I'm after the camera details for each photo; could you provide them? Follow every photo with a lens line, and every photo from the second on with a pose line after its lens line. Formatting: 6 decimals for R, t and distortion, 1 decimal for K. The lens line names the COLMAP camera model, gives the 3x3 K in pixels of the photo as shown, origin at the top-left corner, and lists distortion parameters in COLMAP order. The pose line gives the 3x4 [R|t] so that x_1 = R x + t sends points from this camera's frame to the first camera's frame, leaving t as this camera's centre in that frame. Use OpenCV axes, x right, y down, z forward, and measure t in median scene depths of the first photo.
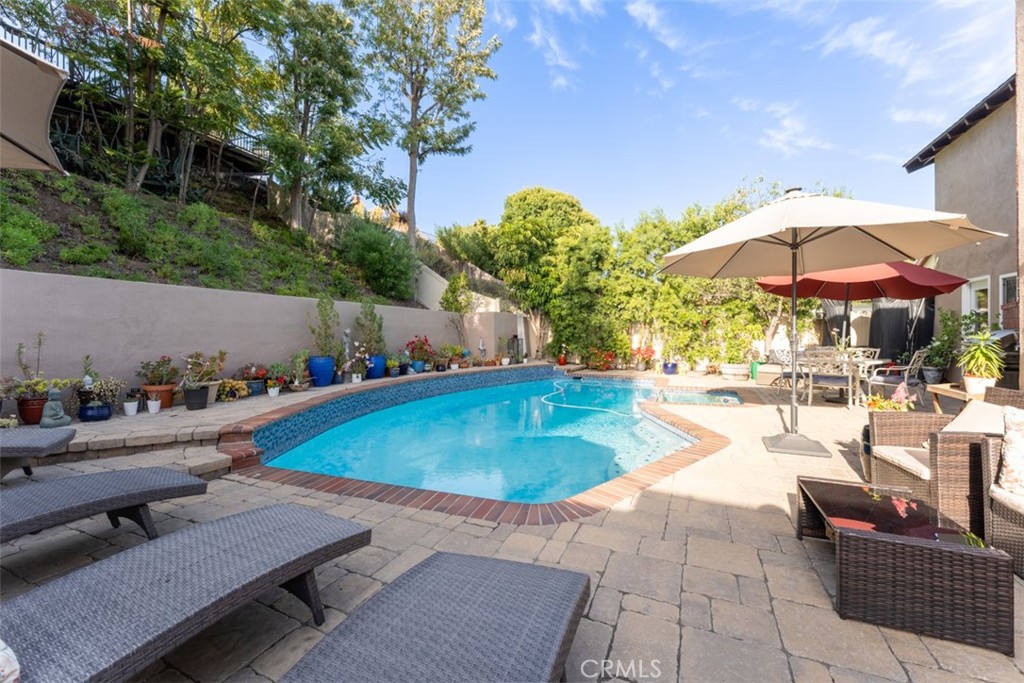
lens RADIAL K [[413.0, 0, 509.1], [0, 413.0, 336.8], [0, 0, 1]] dist [-0.000302, -0.000175]
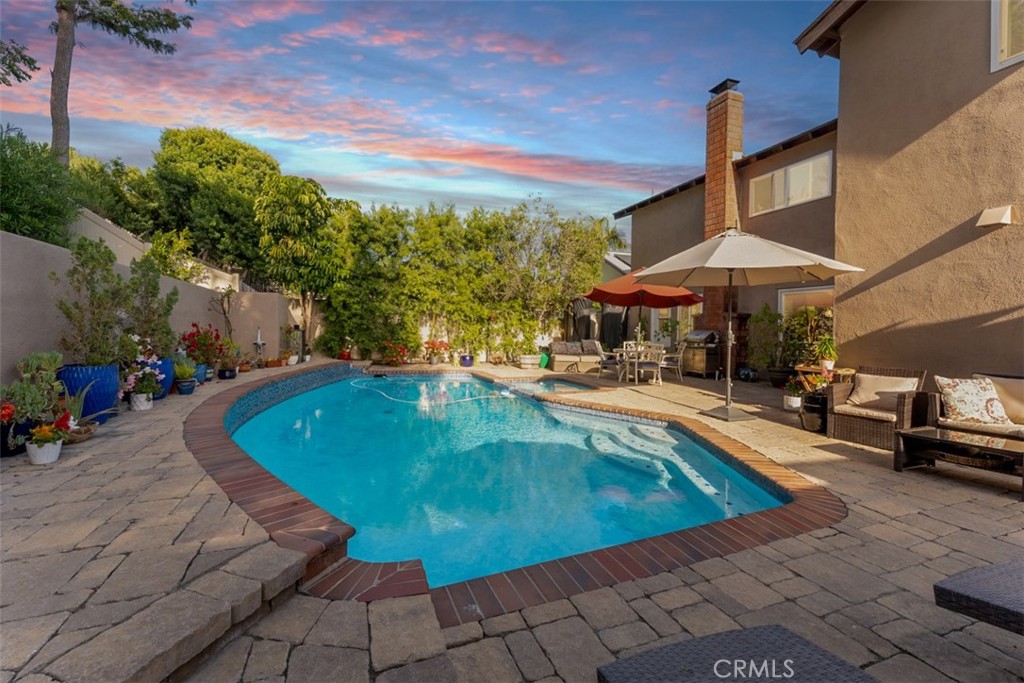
lens RADIAL K [[421.2, 0, 508.7], [0, 421.2, 326.2], [0, 0, 1]] dist [0.001188, 0.000087]
pose [[0.708366, 0.018849, 0.705593, -0.299313], [-0.016802, 0.999810, -0.009841, -0.001061], [-0.705645, -0.004884, 0.708549, 0.193426]]
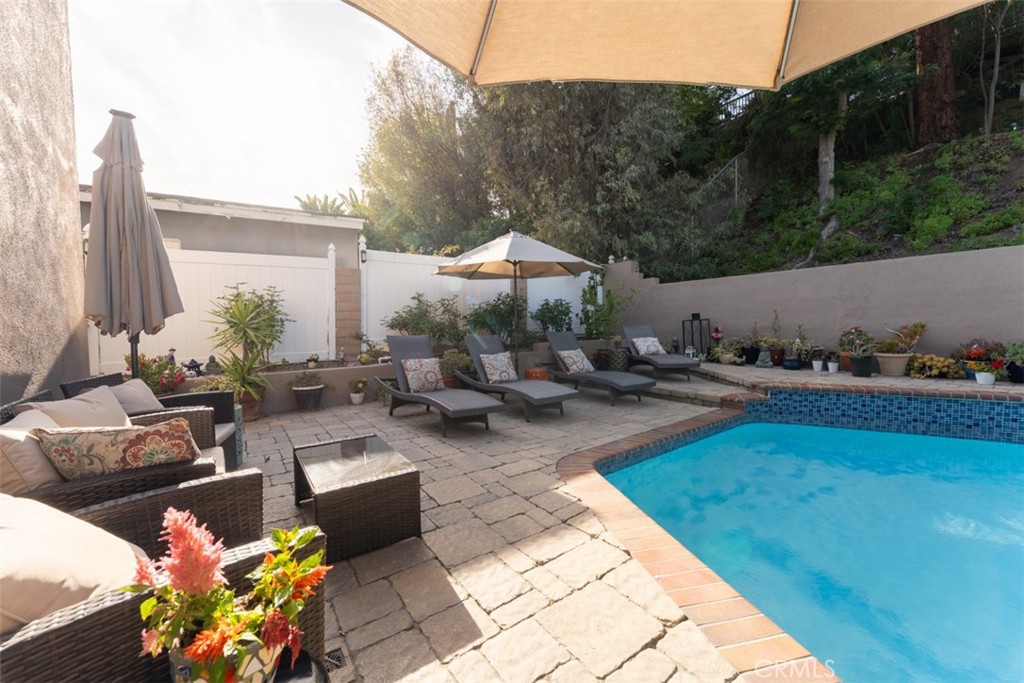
lens RADIAL K [[413.0, 0, 509.1], [0, 413.0, 336.8], [0, 0, 1]] dist [-0.000302, -0.000175]
pose [[-0.515911, 0.042339, -0.855596, 0.287869], [0.023923, 0.999100, 0.035015, 0.005311], [0.856308, -0.002404, -0.516459, 0.348844]]
